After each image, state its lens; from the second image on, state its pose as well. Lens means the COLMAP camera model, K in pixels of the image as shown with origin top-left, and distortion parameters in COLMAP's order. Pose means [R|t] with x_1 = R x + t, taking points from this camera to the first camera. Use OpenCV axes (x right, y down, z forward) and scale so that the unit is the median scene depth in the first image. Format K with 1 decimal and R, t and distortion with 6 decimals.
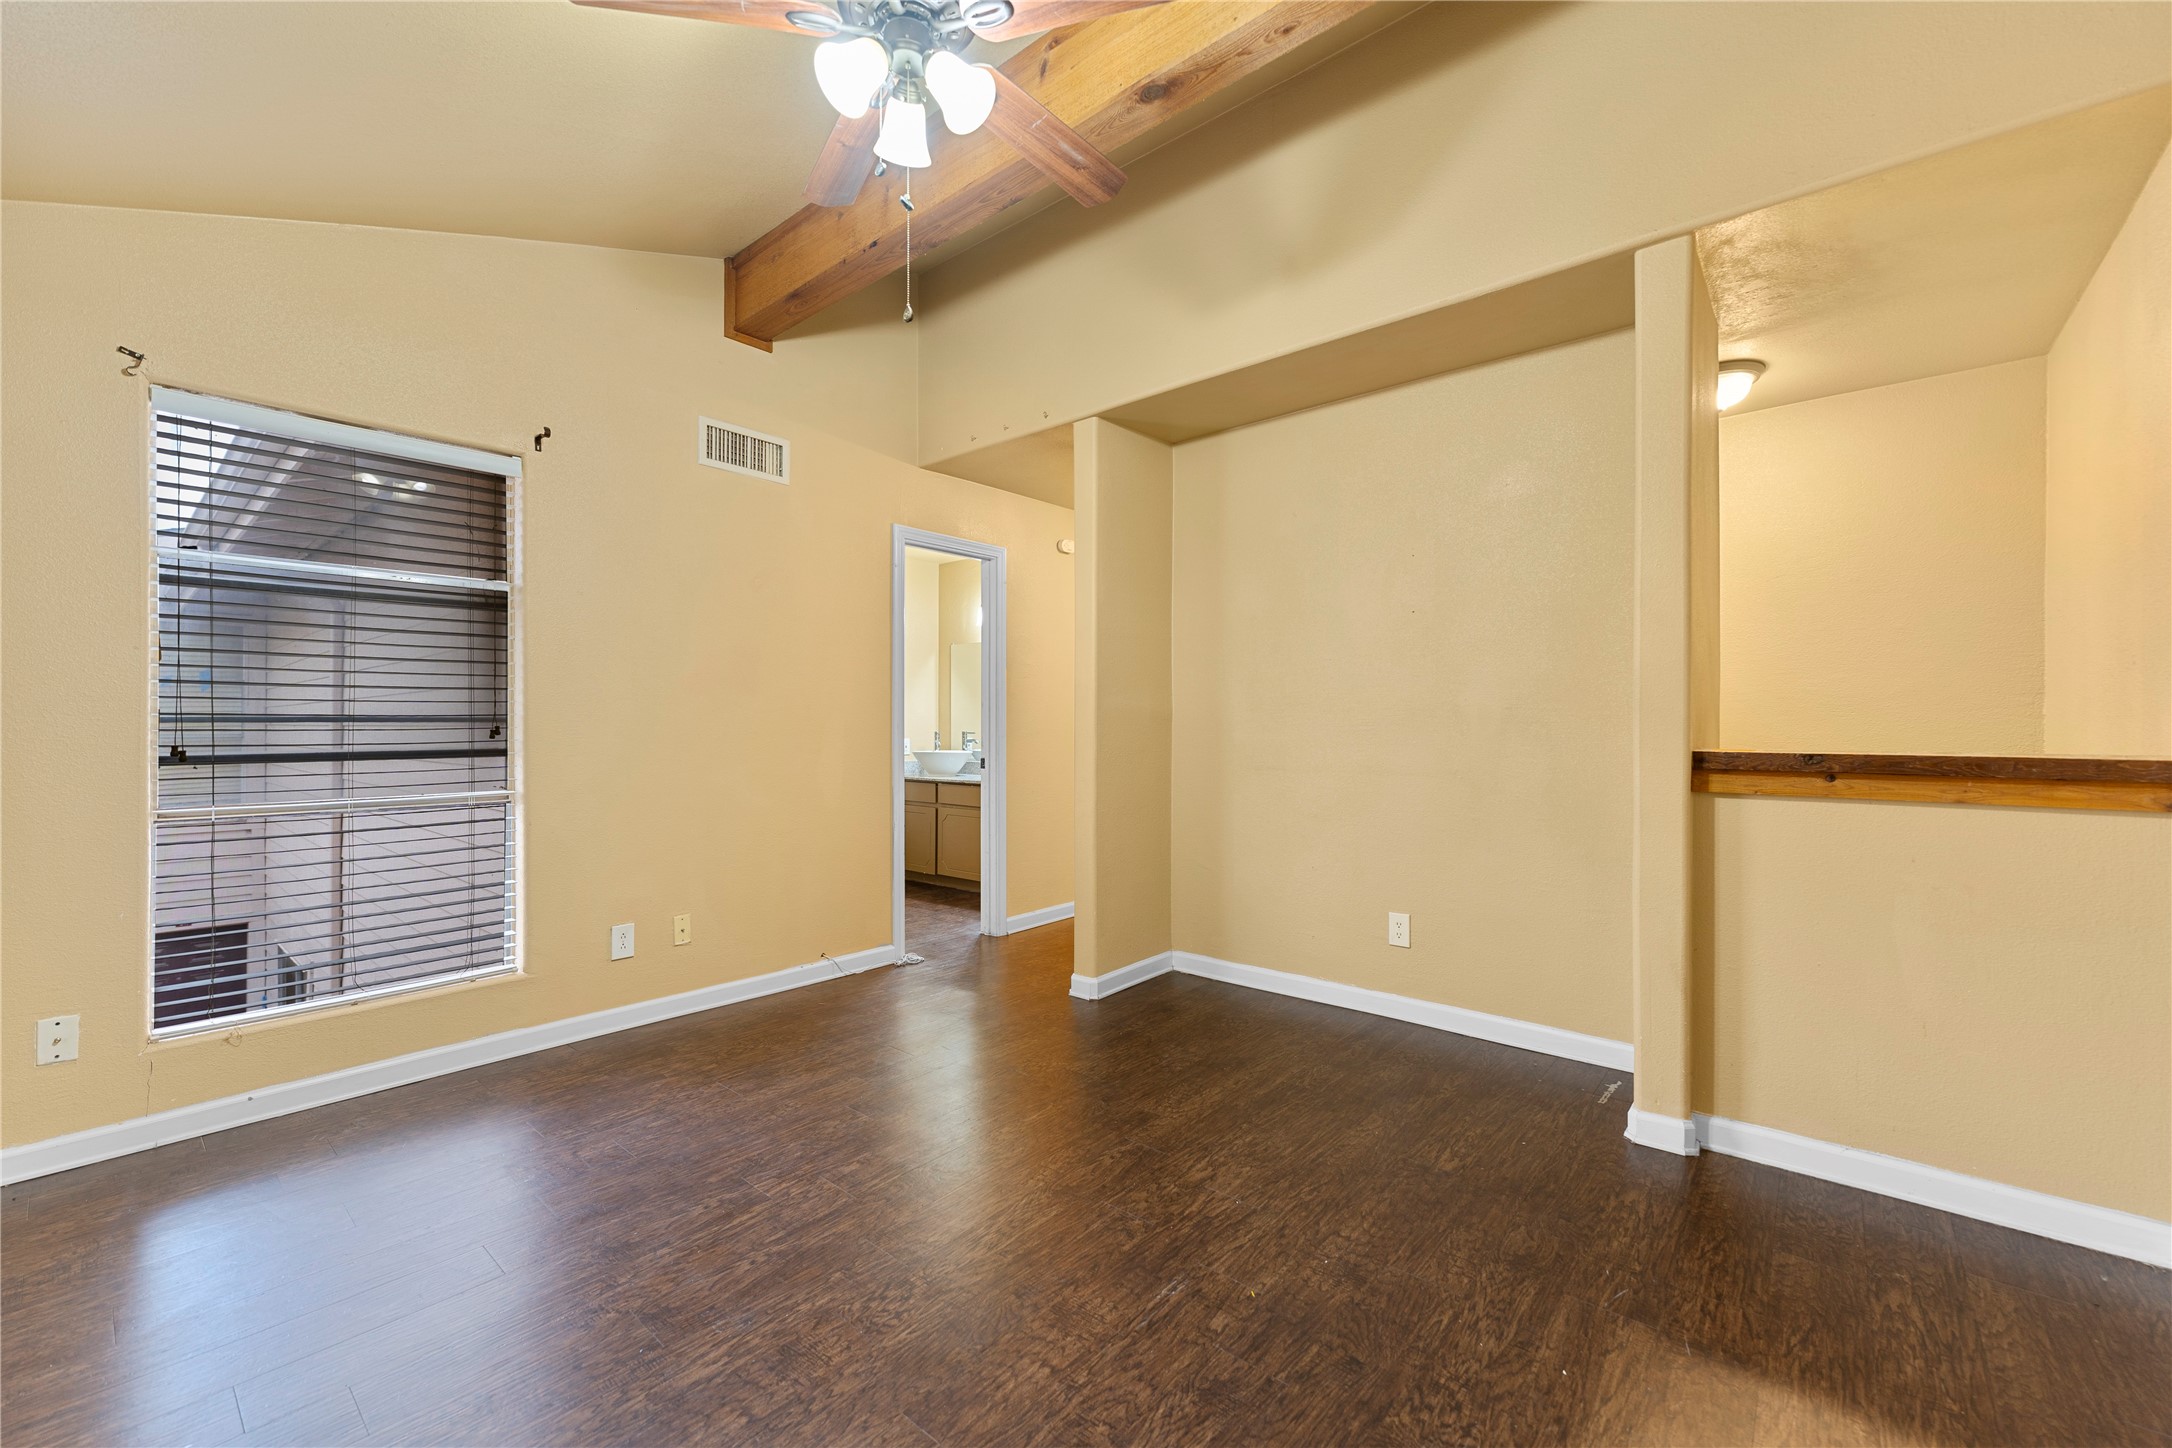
lens RADIAL K [[874.1, 0, 1079.6], [0, 874.1, 728.5], [0, 0, 1]] dist [-0.000854, 0.000098]
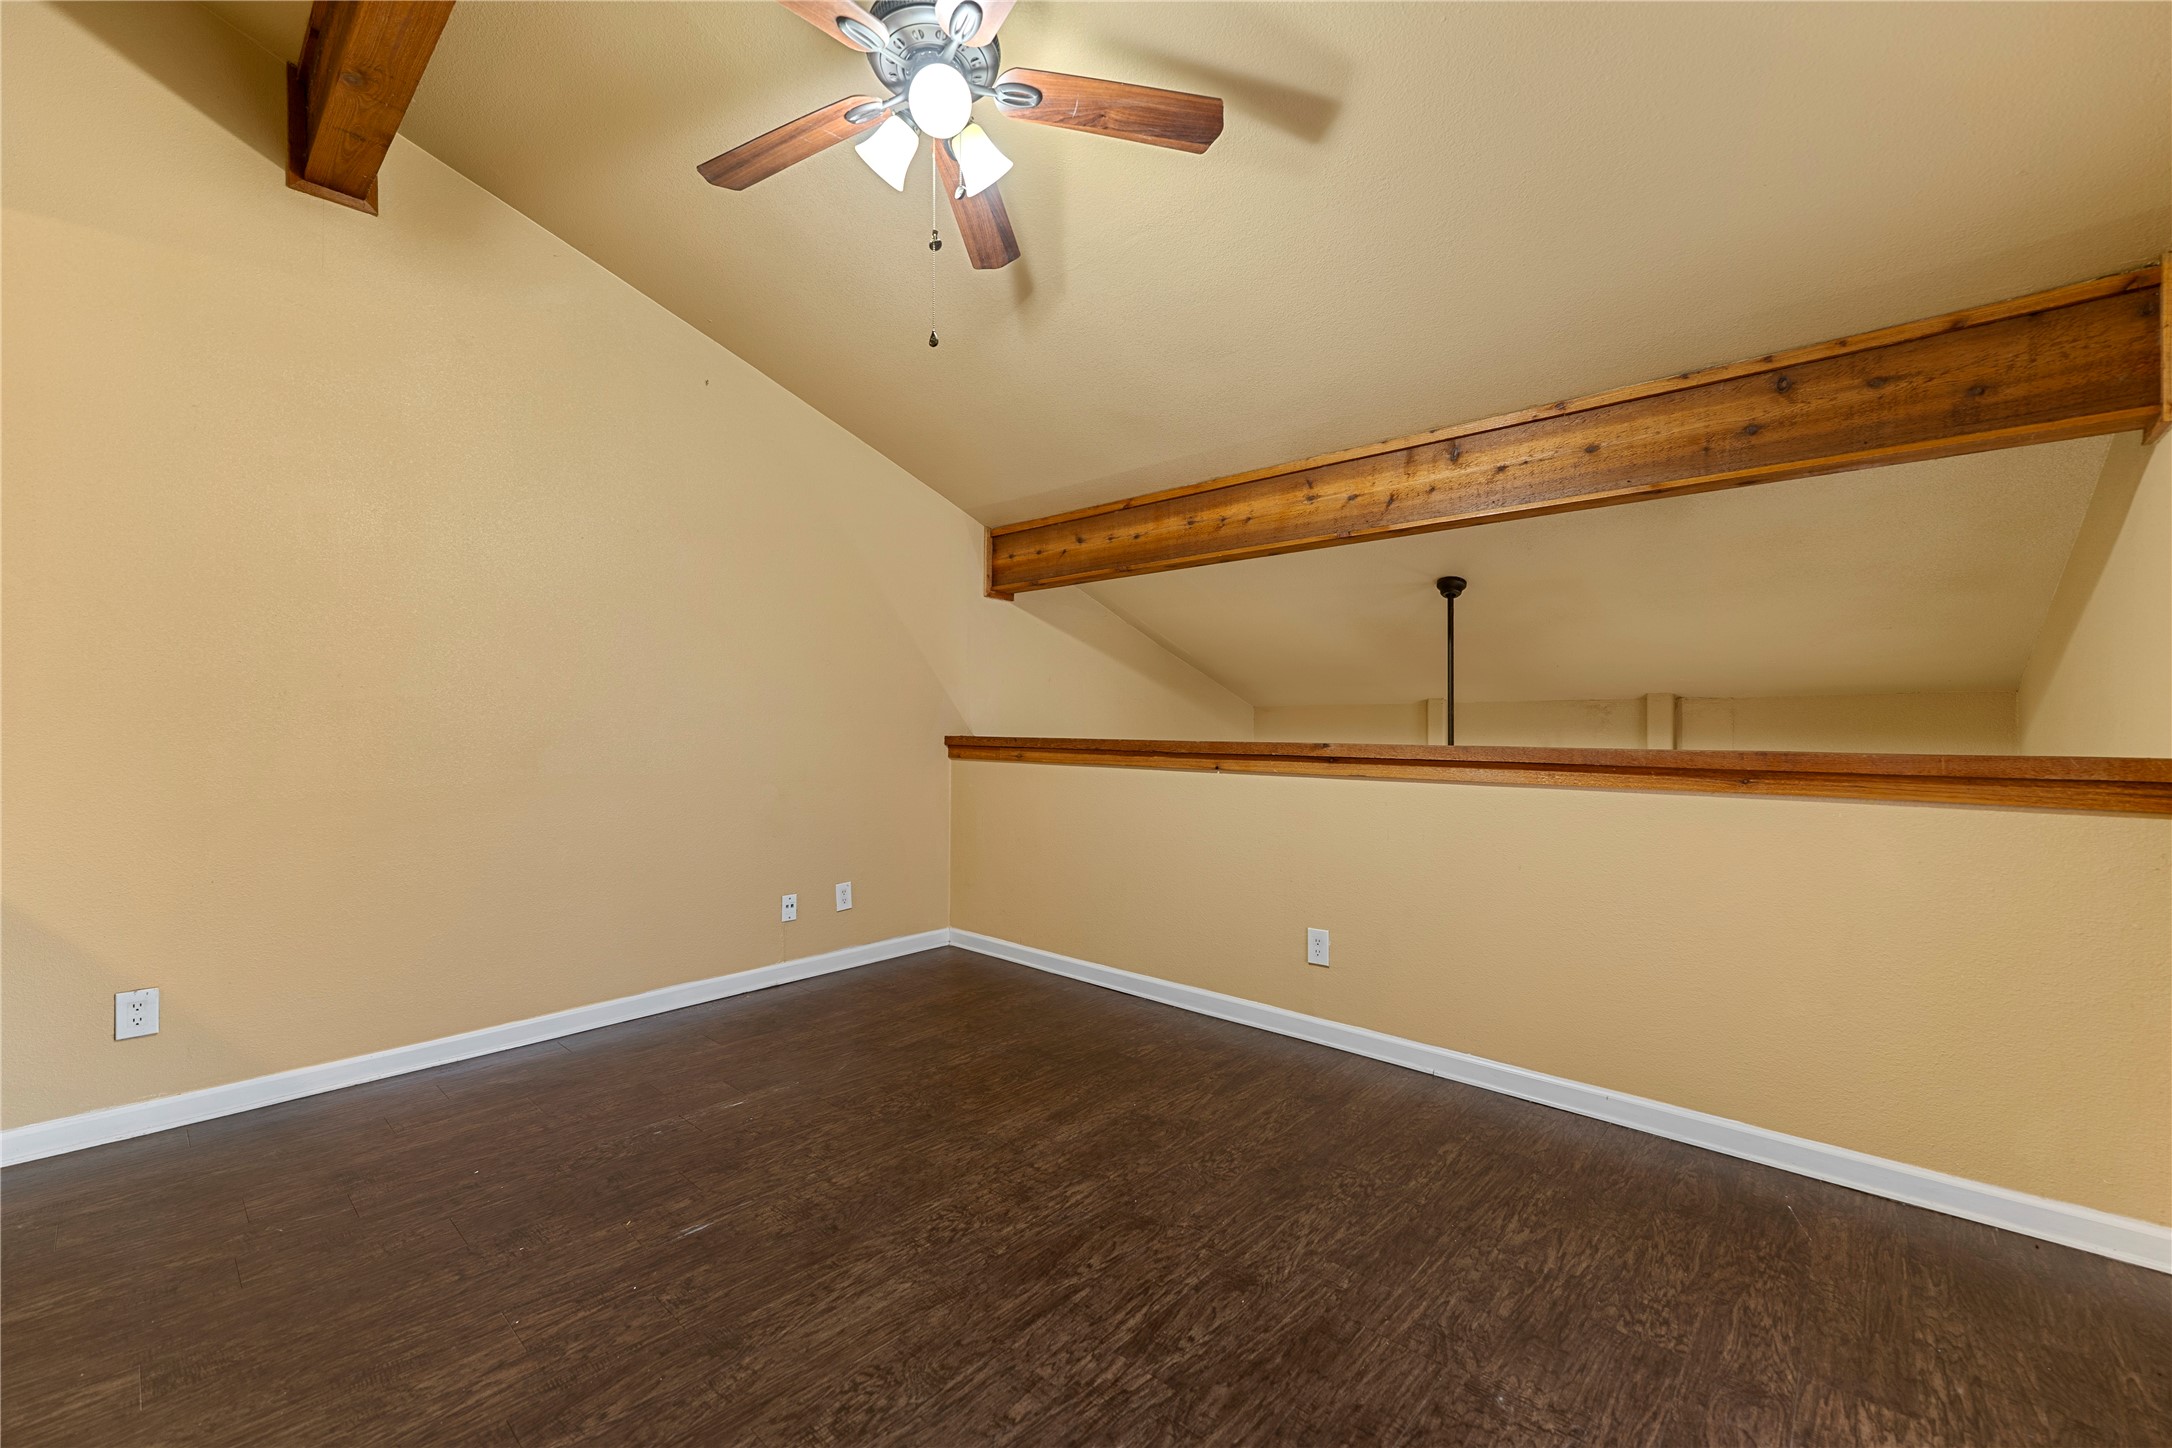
lens RADIAL K [[874.1, 0, 1079.6], [0, 874.1, 728.5], [0, 0, 1]] dist [-0.000854, 0.000098]
pose [[-0.999674, -0.003292, 0.025316, -0.330885], [-0.003383, 0.999988, -0.003539, 0.007919], [-0.025304, -0.003623, -0.999673, 1.702987]]
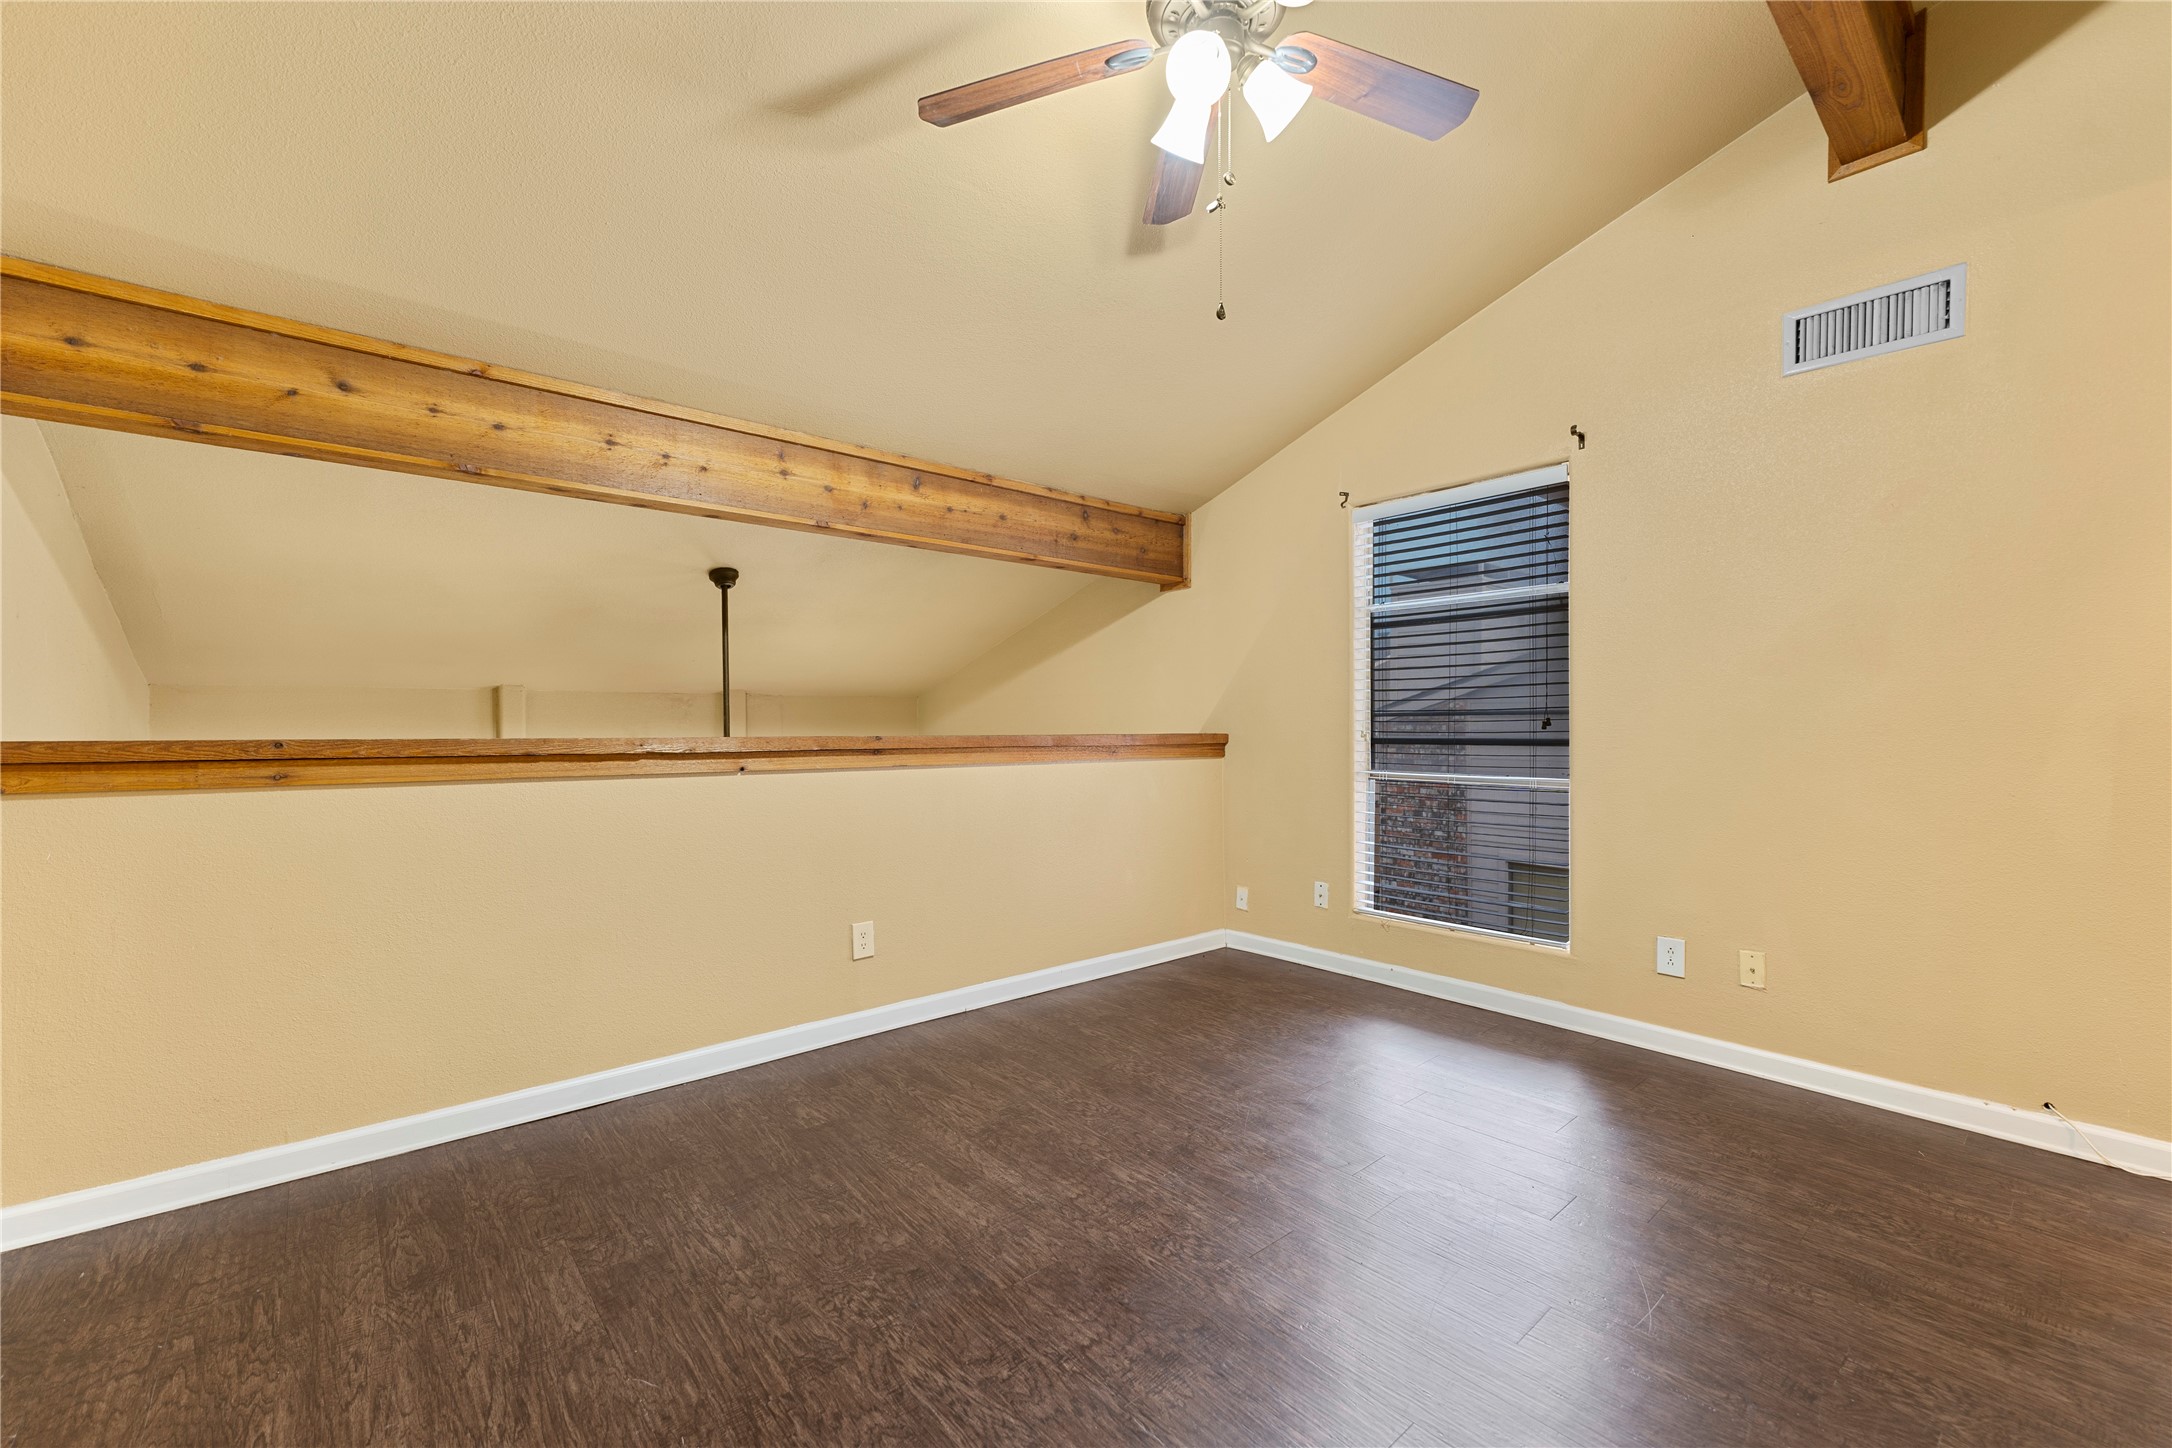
lens RADIAL K [[878.9, 0, 1086.4], [0, 878.9, 733.5], [0, 0, 1]] dist [-0.001447, -0.000063]
pose [[-0.146038, 0.015190, -0.989162, 0.694617], [0.000897, 0.999884, 0.015222, -0.000834], [0.989279, 0.001336, -0.146034, 0.817760]]
